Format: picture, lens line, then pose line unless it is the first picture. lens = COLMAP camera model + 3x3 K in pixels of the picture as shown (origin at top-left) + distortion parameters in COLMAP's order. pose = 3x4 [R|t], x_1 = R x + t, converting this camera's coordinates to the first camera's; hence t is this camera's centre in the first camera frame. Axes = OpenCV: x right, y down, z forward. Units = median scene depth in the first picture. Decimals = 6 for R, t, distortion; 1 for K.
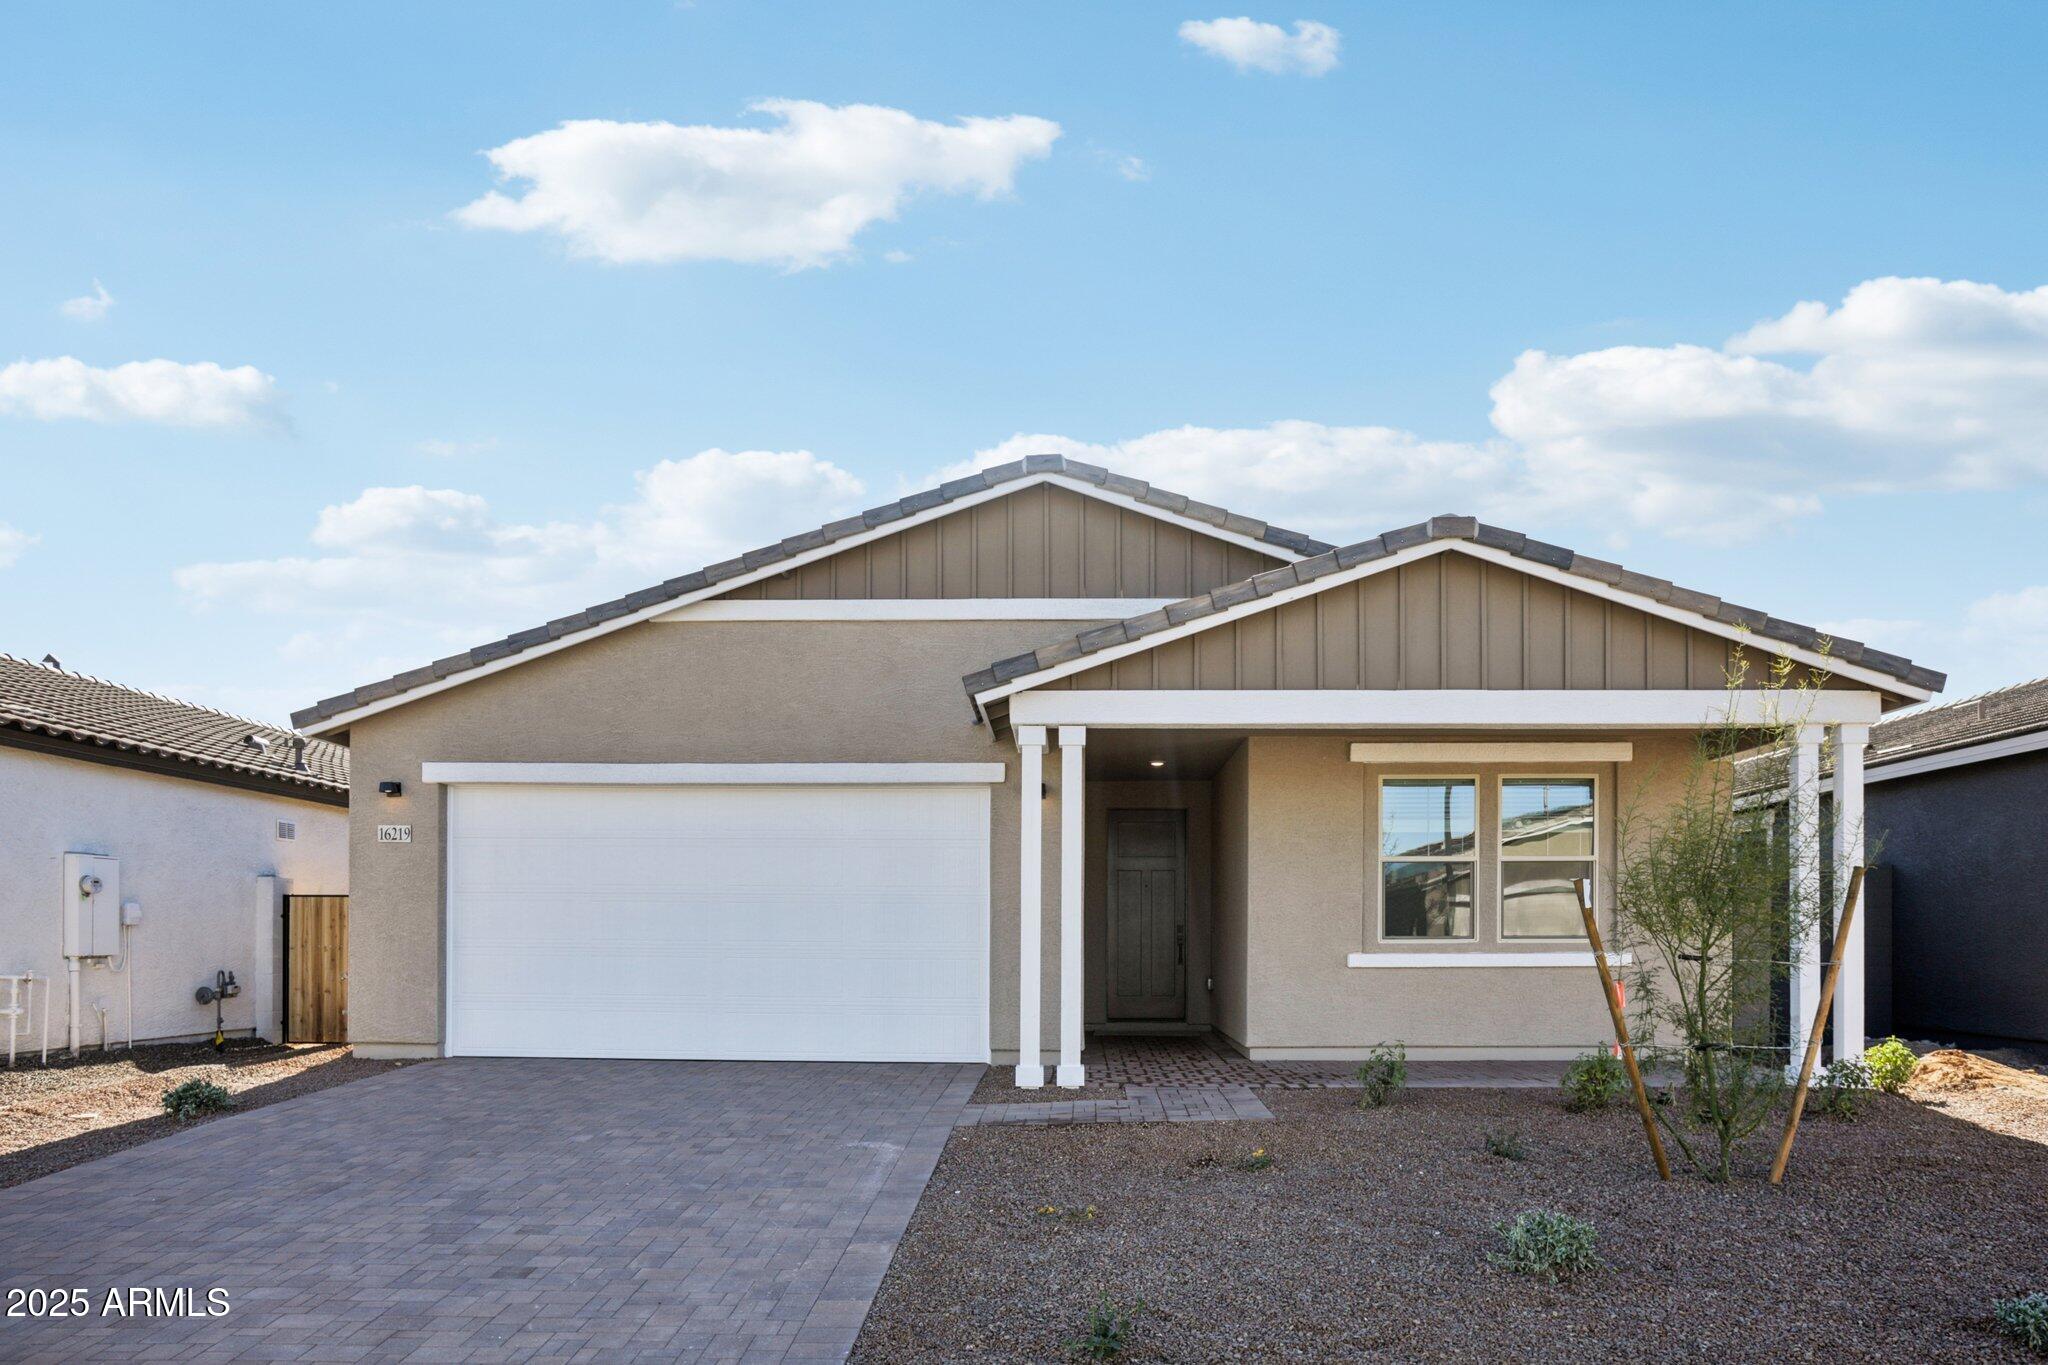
lens RADIAL K [[1363.5, 0, 1072.1], [0, 1363.5, 783.7], [0, 0, 1]] dist [-0.023959, 0.013368]
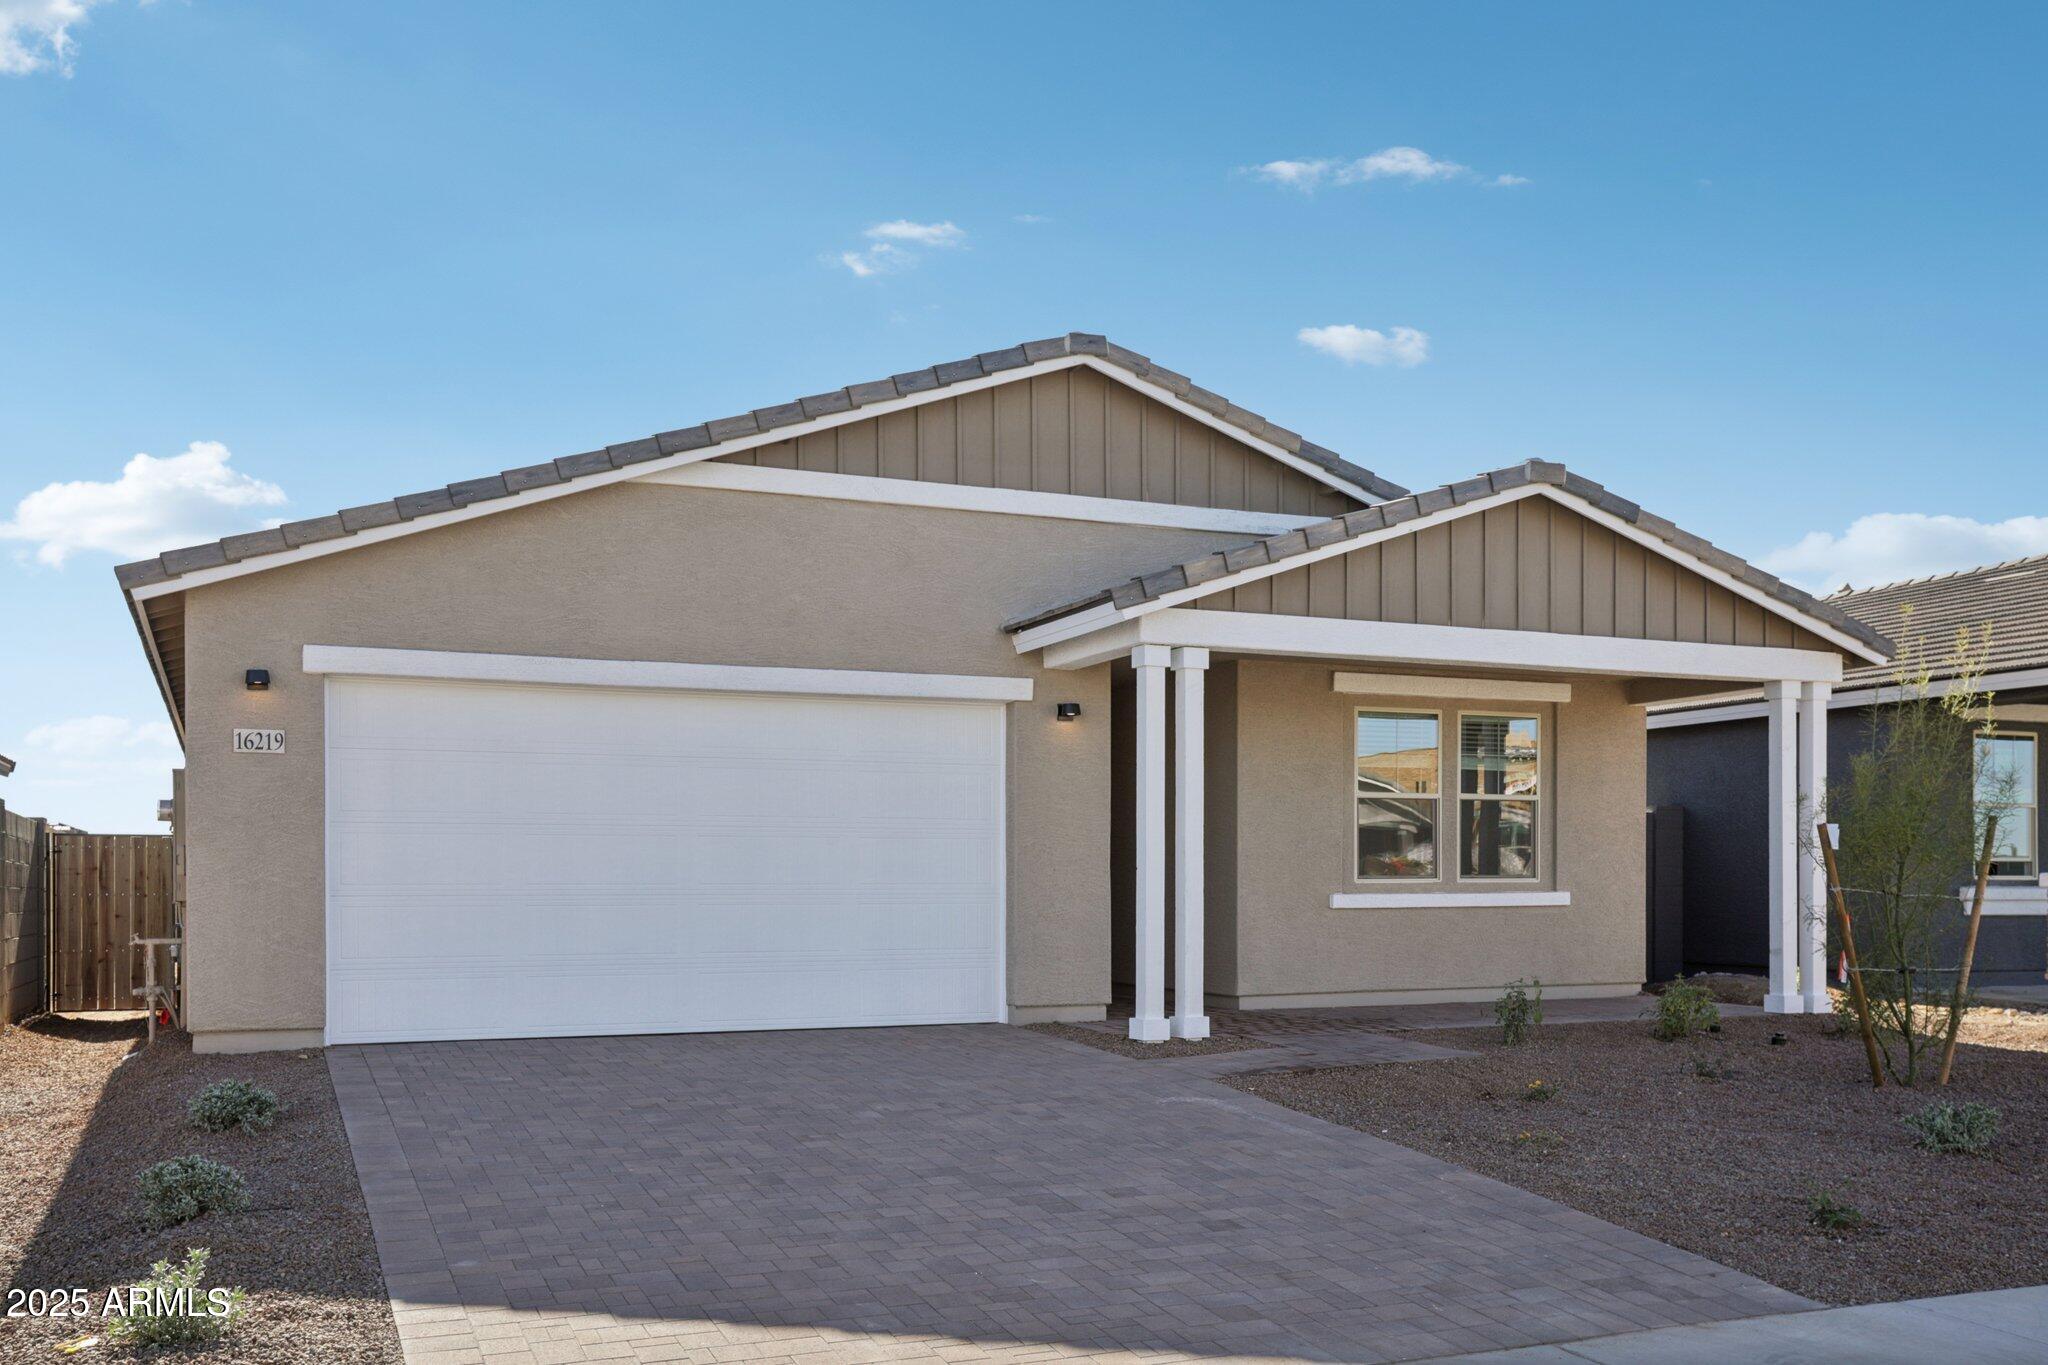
lens RADIAL K [[1818.1, 0, 1022.3], [0, 1818.1, 674.0], [0, 0, 1]] dist [0.007092, 0.032007]
pose [[0.903033, 0.043231, 0.427389, -0.626950], [-0.042566, 0.999032, -0.011117, -0.006165], [-0.427456, -0.008153, 0.903999, -0.061170]]
